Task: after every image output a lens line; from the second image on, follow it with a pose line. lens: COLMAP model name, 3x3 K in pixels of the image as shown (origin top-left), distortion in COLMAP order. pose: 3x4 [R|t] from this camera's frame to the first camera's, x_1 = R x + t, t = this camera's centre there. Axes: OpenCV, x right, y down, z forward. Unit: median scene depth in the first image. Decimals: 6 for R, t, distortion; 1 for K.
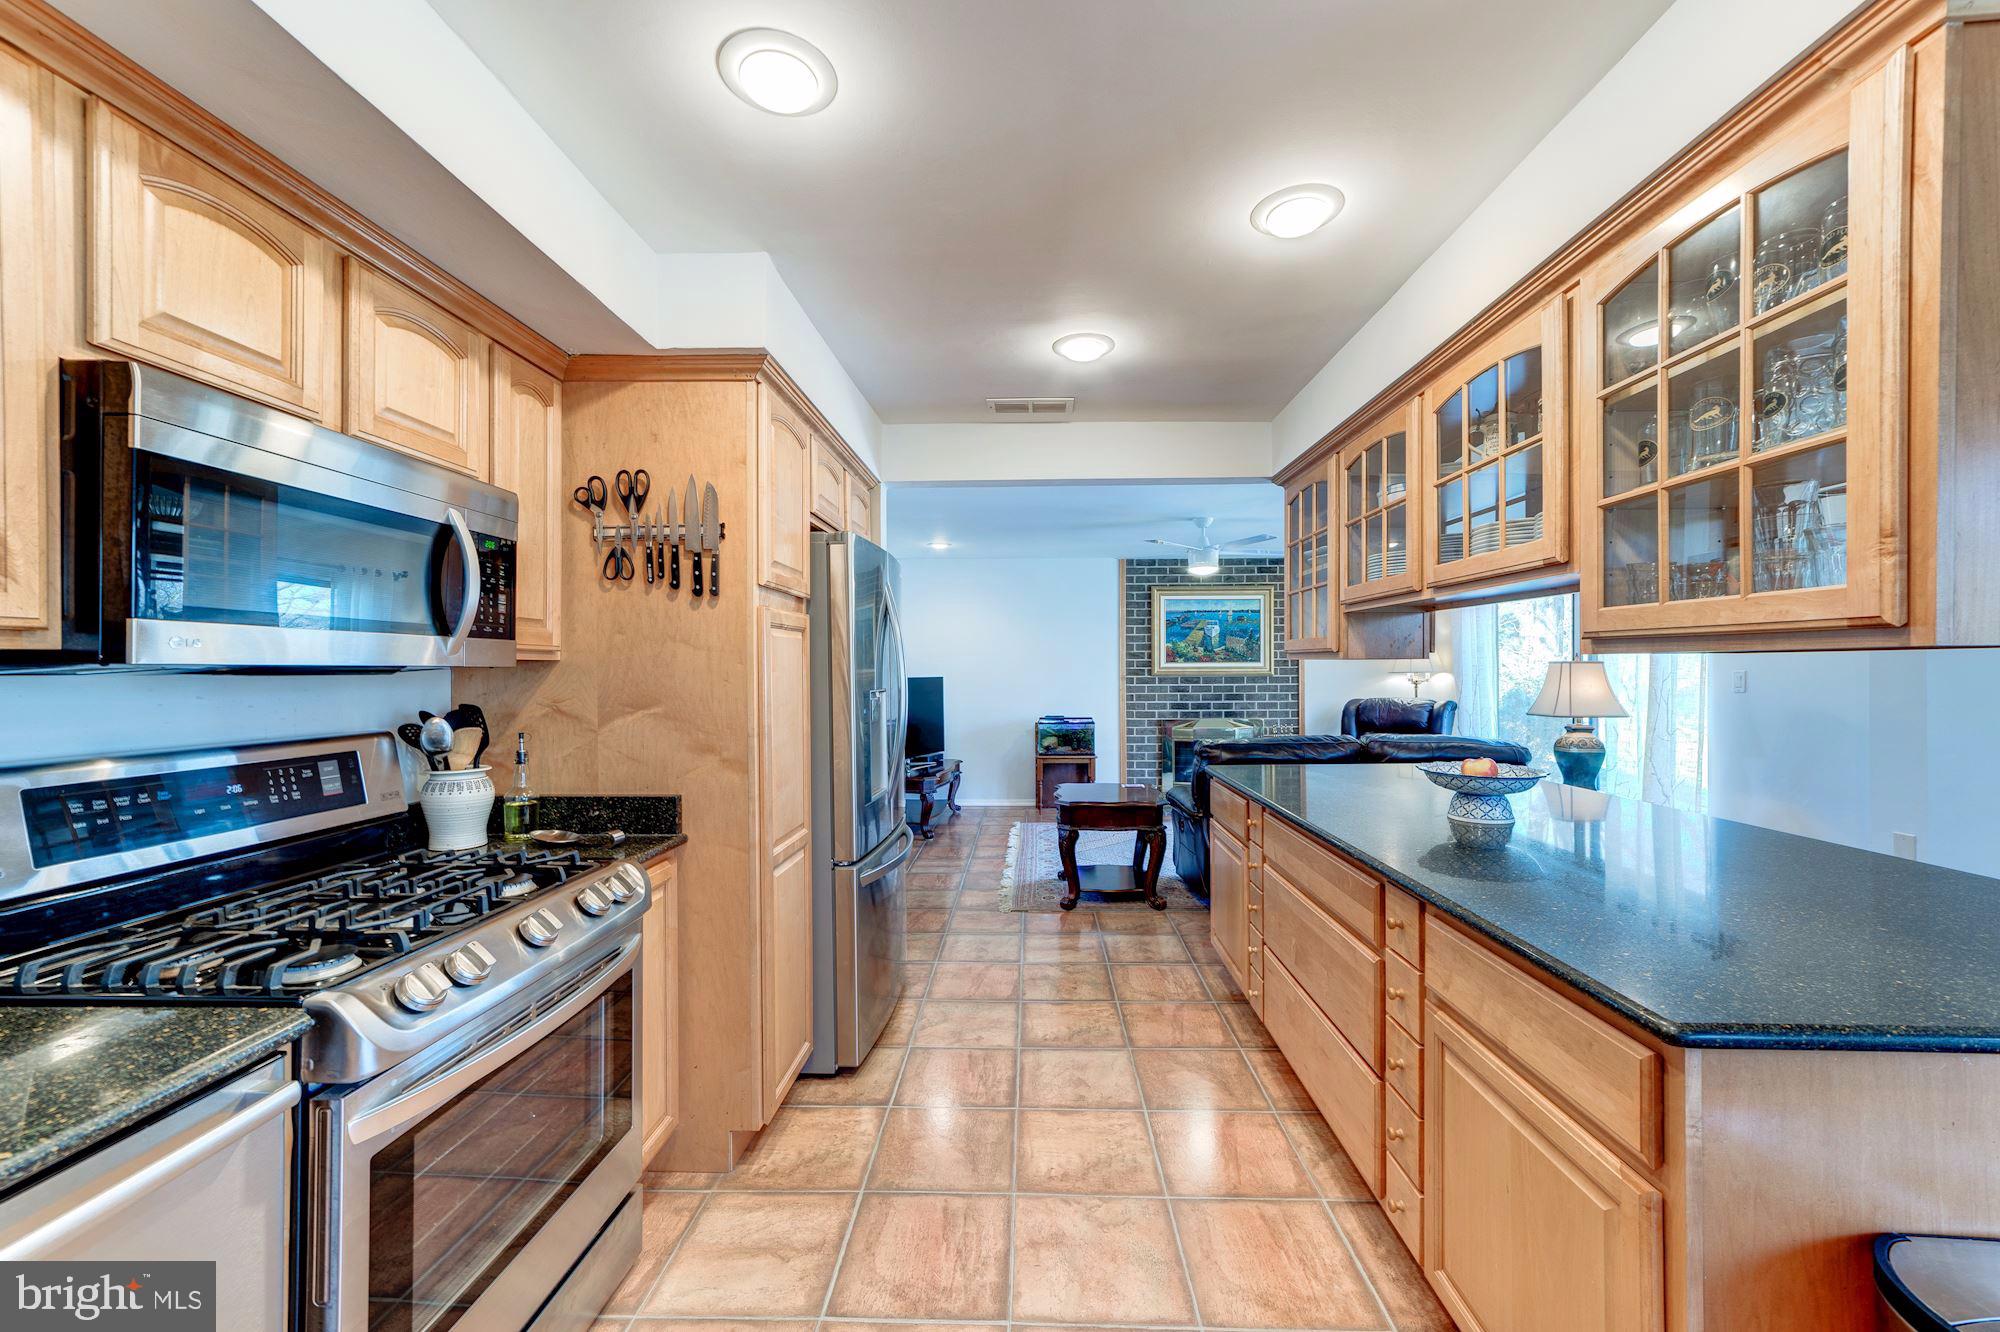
lens RADIAL K [[782.1, 0, 1012.9], [0, 782.1, 668.9], [0, 0, 1]] dist [-0.009396, 0.004328]
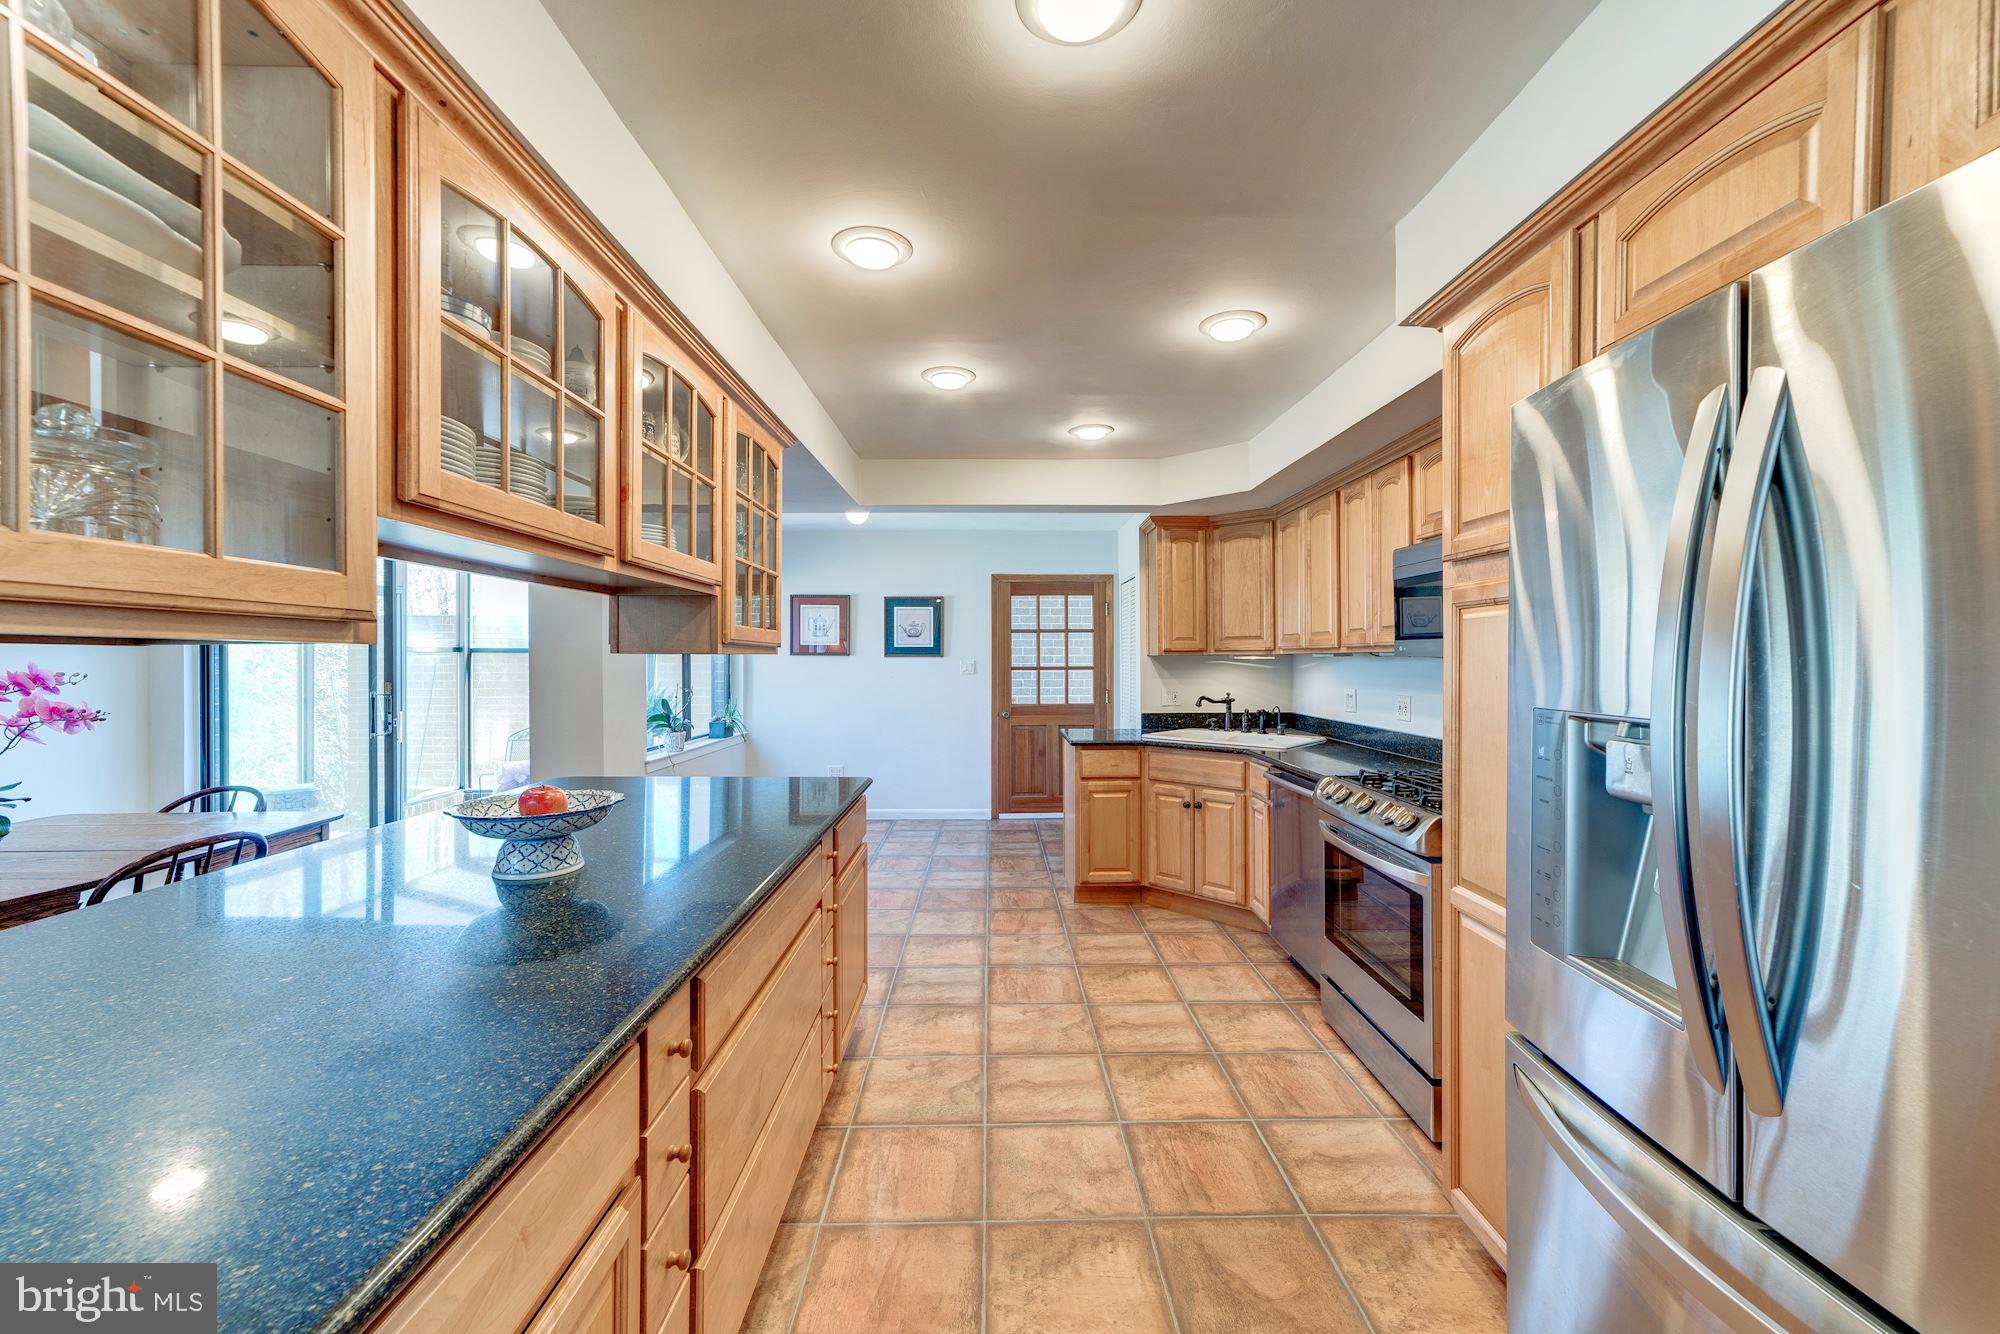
lens RADIAL K [[771.0, 0, 1003.3], [0, 771.0, 656.6], [0, 0, 1]] dist [-0.010199, 0.006220]
pose [[-0.999149, 0.007379, -0.040583, 0.107464], [0.007414, 0.999972, -0.000711, -0.004169], [0.040577, -0.001011, -0.999176, 0.999165]]
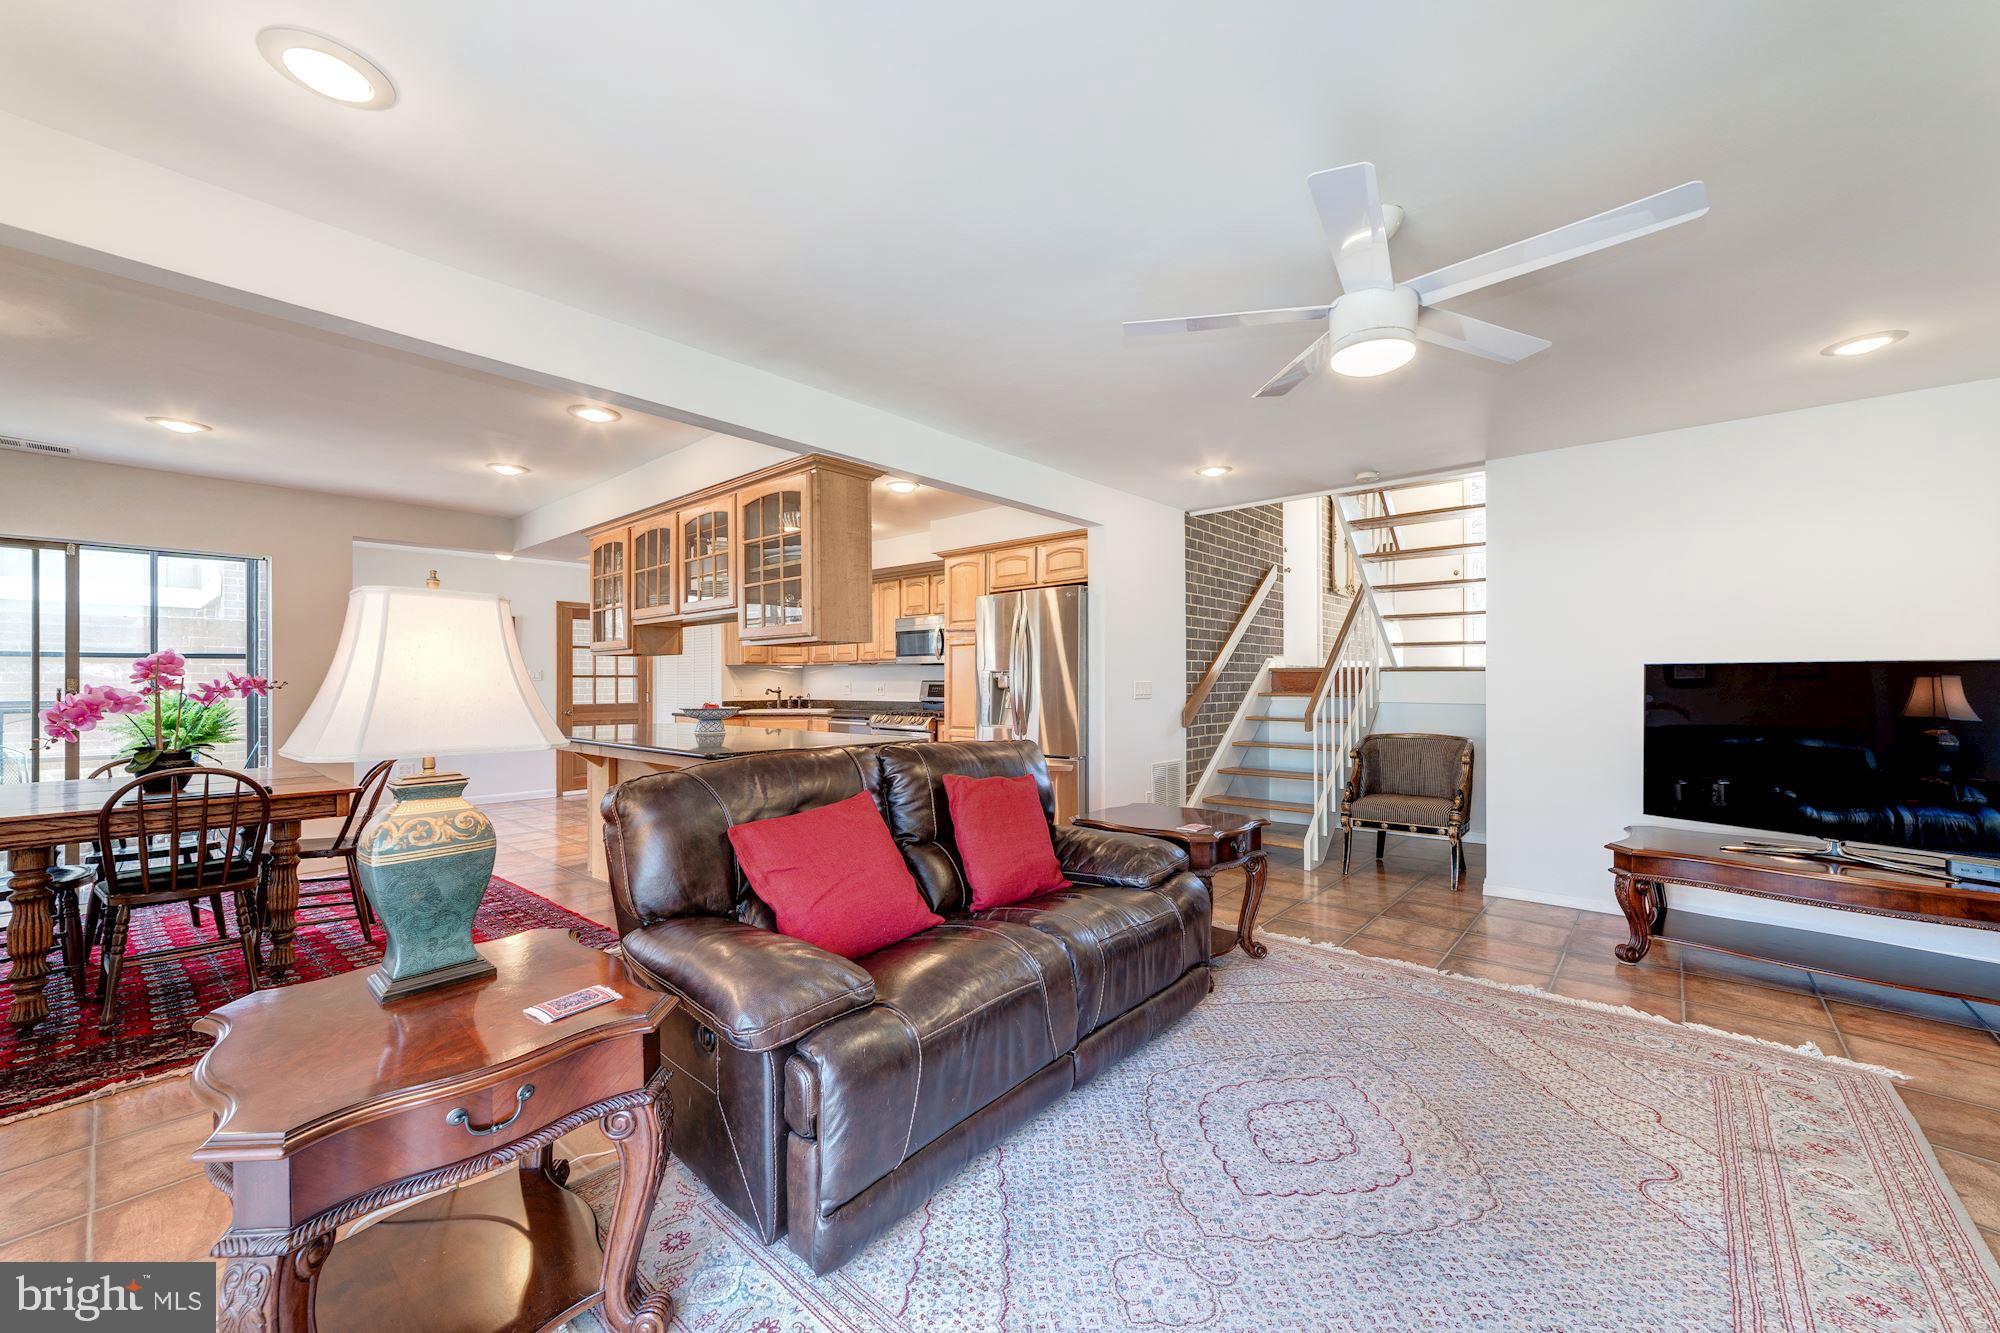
lens RADIAL K [[781.9, 0, 990.5], [0, 781.9, 683.5], [0, 0, 1]] dist [0.007454, 0.000272]
pose [[-0.648661, 0.006979, -0.761045, 0.932546], [0.004138, 0.999976, 0.005643, 0.033534], [0.761066, 0.000511, -0.648674, 1.608247]]
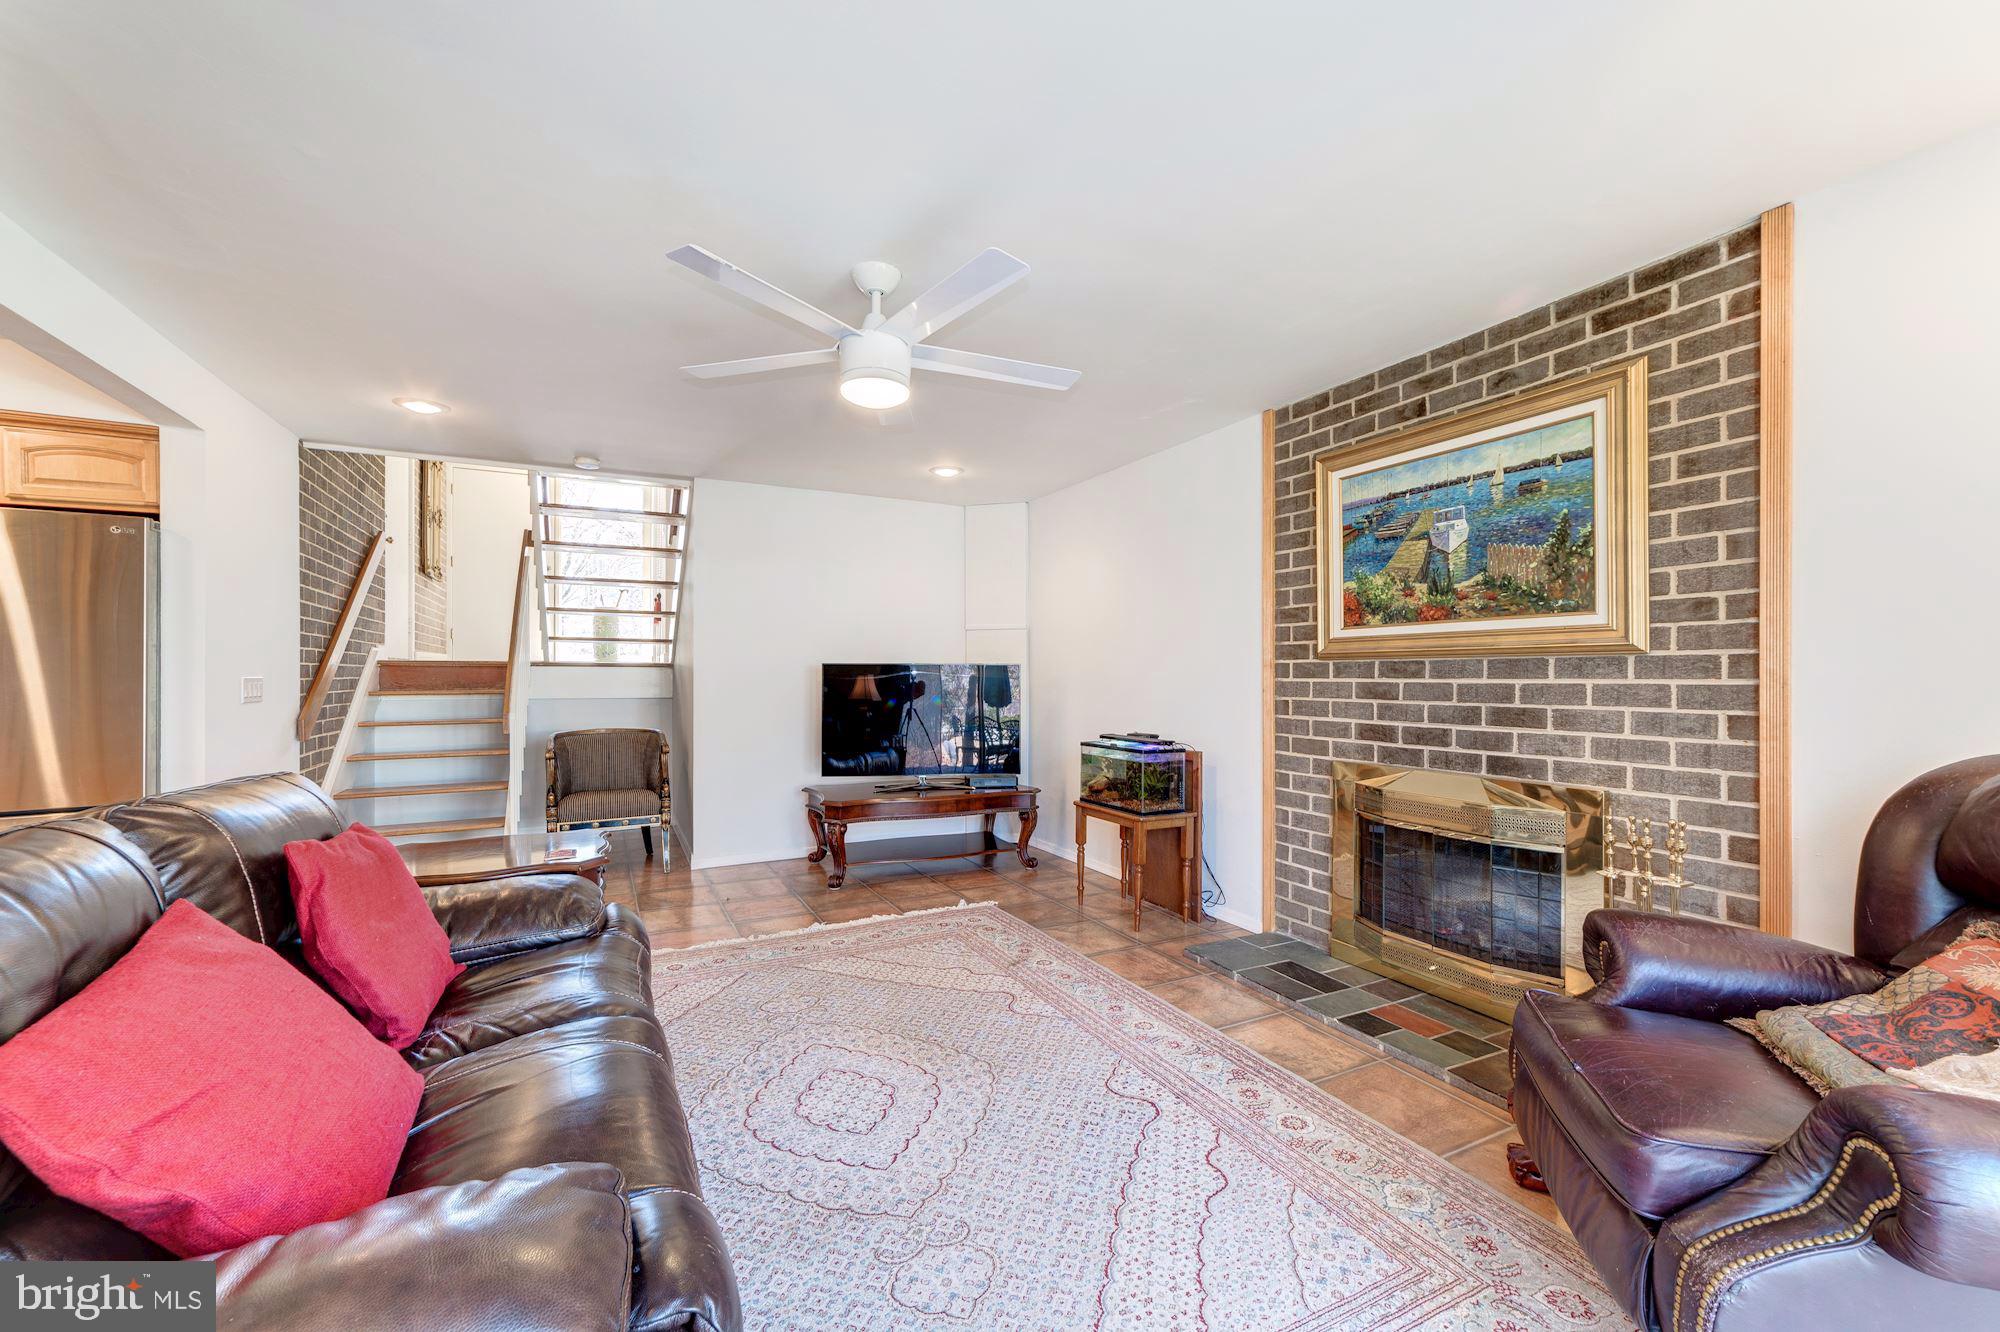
lens RADIAL K [[782.3, 0, 997.0], [0, 782.3, 670.8], [0, 0, 1]] dist [-0.011472, 0.009862]
pose [[0.476288, -0.000822, -0.879289, 0.940241], [-0.000646, 0.999999, -0.001284, 0.031614], [0.879289, 0.001180, 0.476287, 1.244767]]
